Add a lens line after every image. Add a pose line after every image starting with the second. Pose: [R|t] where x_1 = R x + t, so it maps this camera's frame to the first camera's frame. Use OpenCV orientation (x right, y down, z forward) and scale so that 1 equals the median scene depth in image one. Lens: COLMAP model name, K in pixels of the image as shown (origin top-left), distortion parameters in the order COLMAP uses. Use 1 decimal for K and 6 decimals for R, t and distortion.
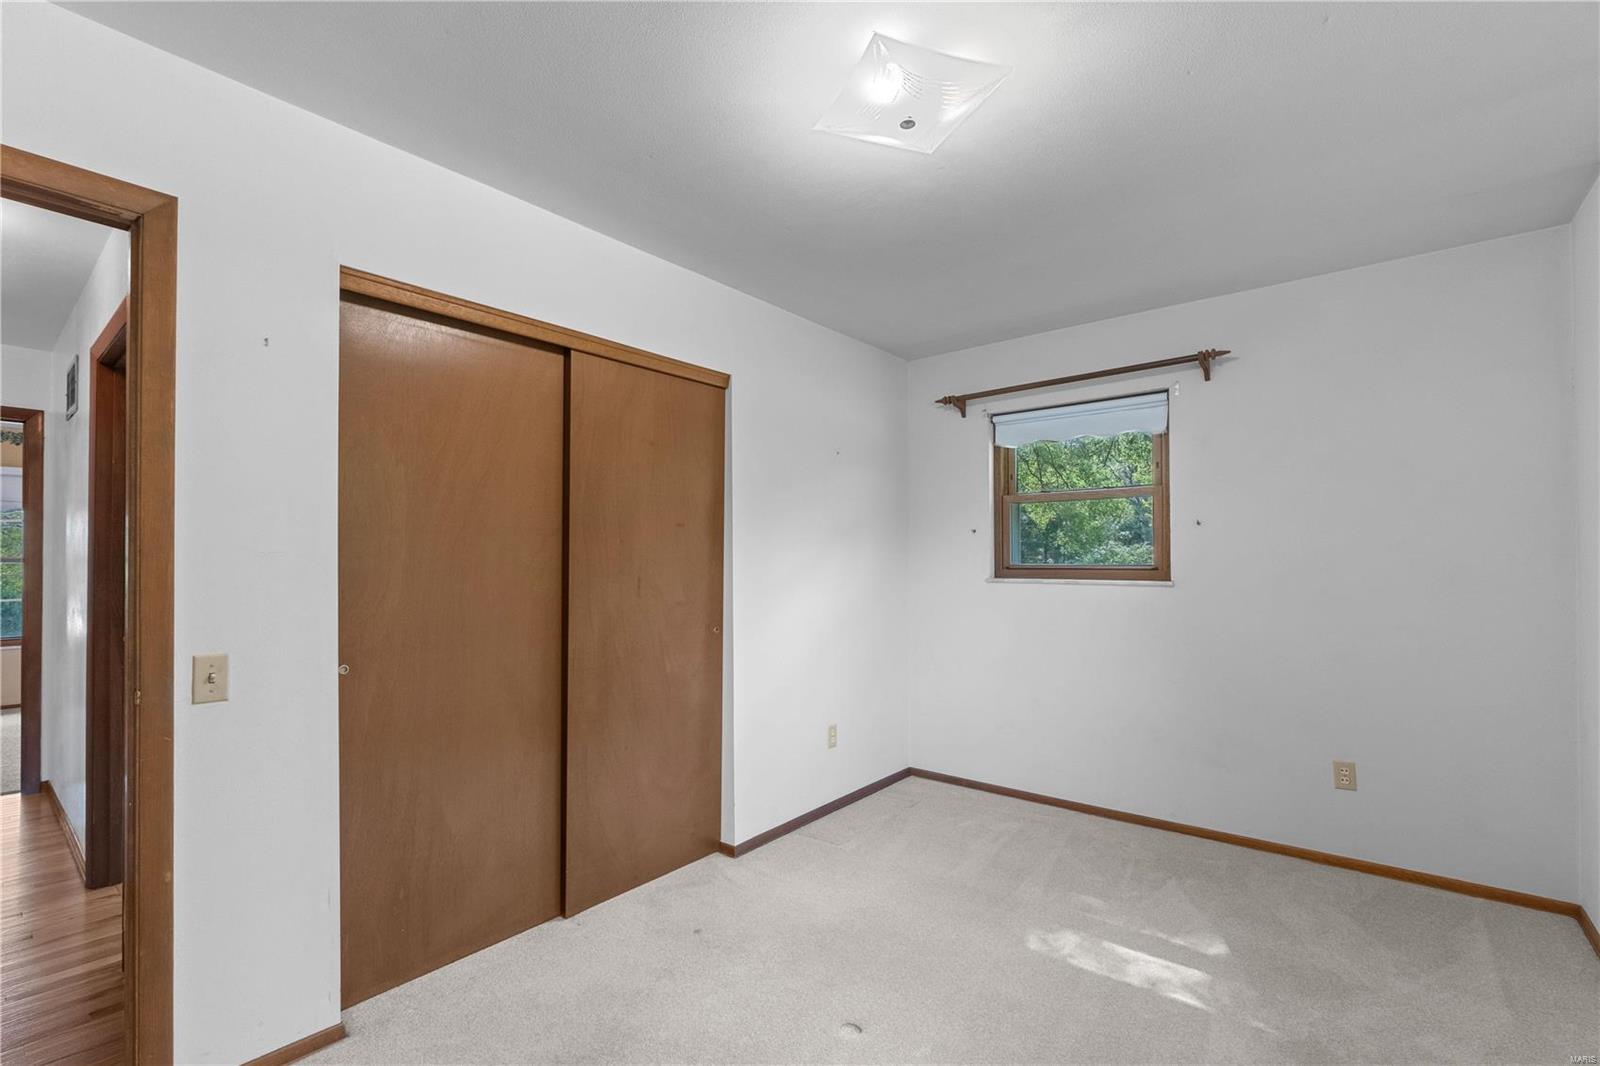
lens RADIAL K [[708.8, 0, 794.9], [0, 708.8, 564.2], [0, 0, 1]] dist [-0.000681, -0.000126]
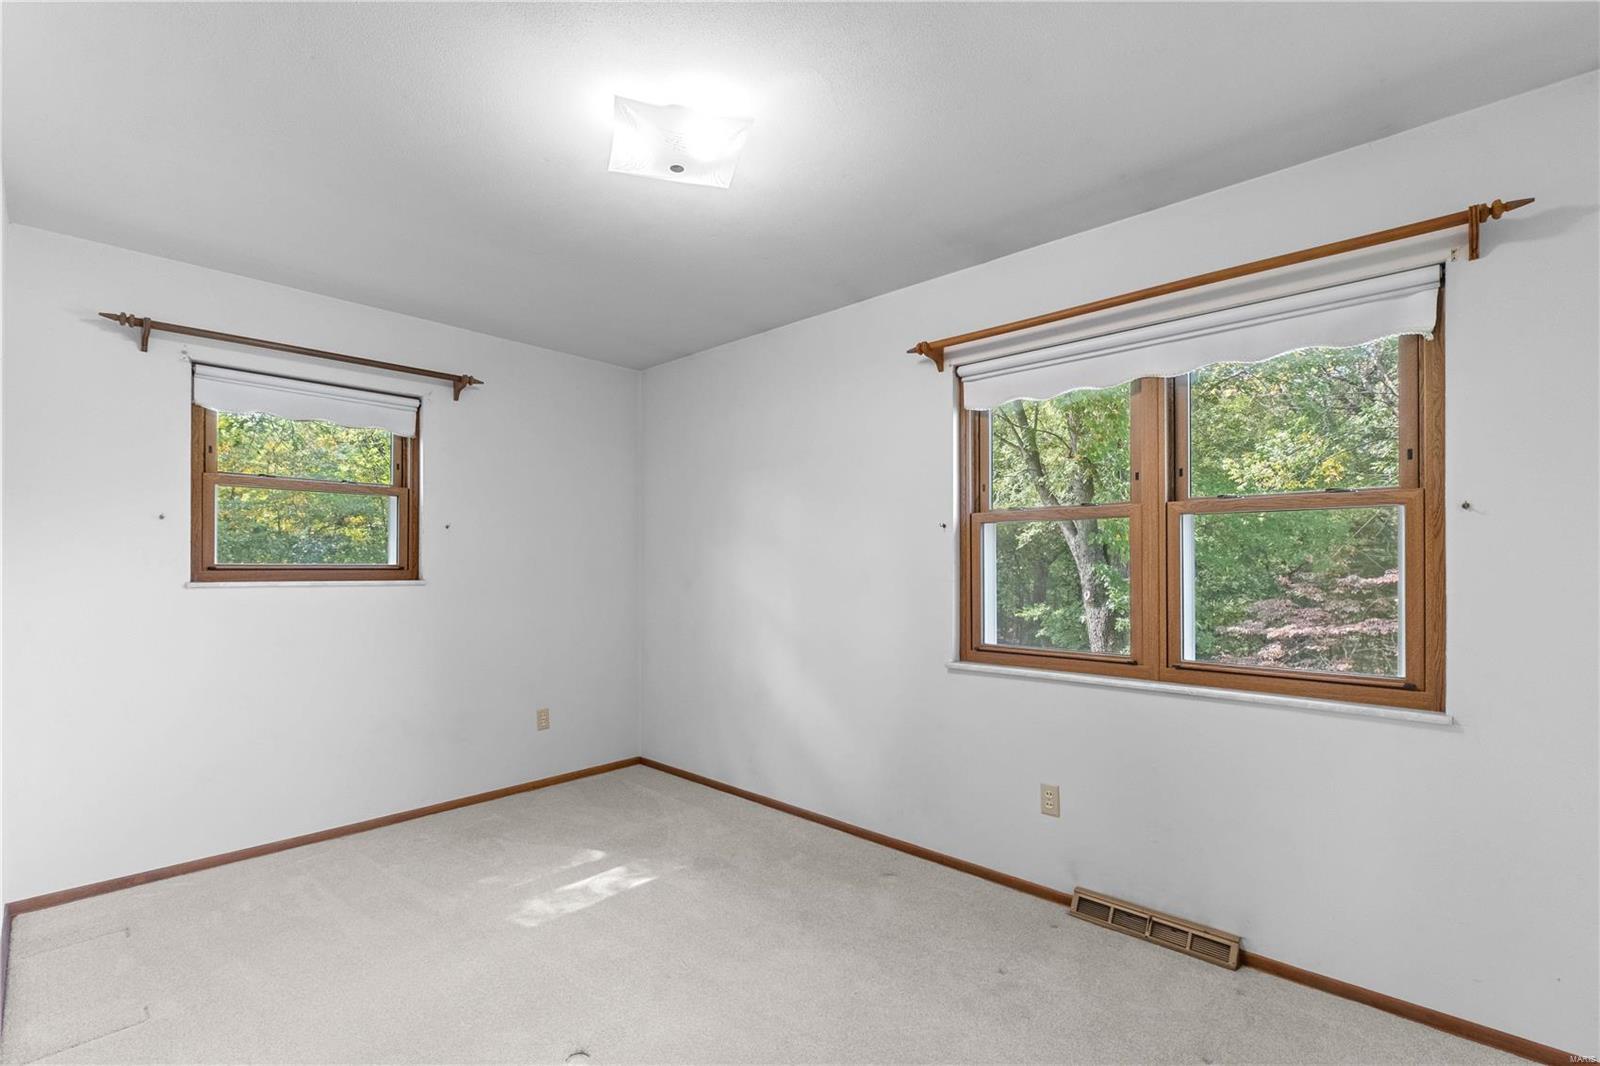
lens RADIAL K [[708.8, 0, 794.9], [0, 708.8, 564.2], [0, 0, 1]] dist [-0.000681, -0.000126]
pose [[0.066891, 0.002085, 0.997758, -0.510618], [0.001248, 0.999997, -0.002174, 0.004013], [-0.997760, 0.001391, 0.066888, 0.394987]]
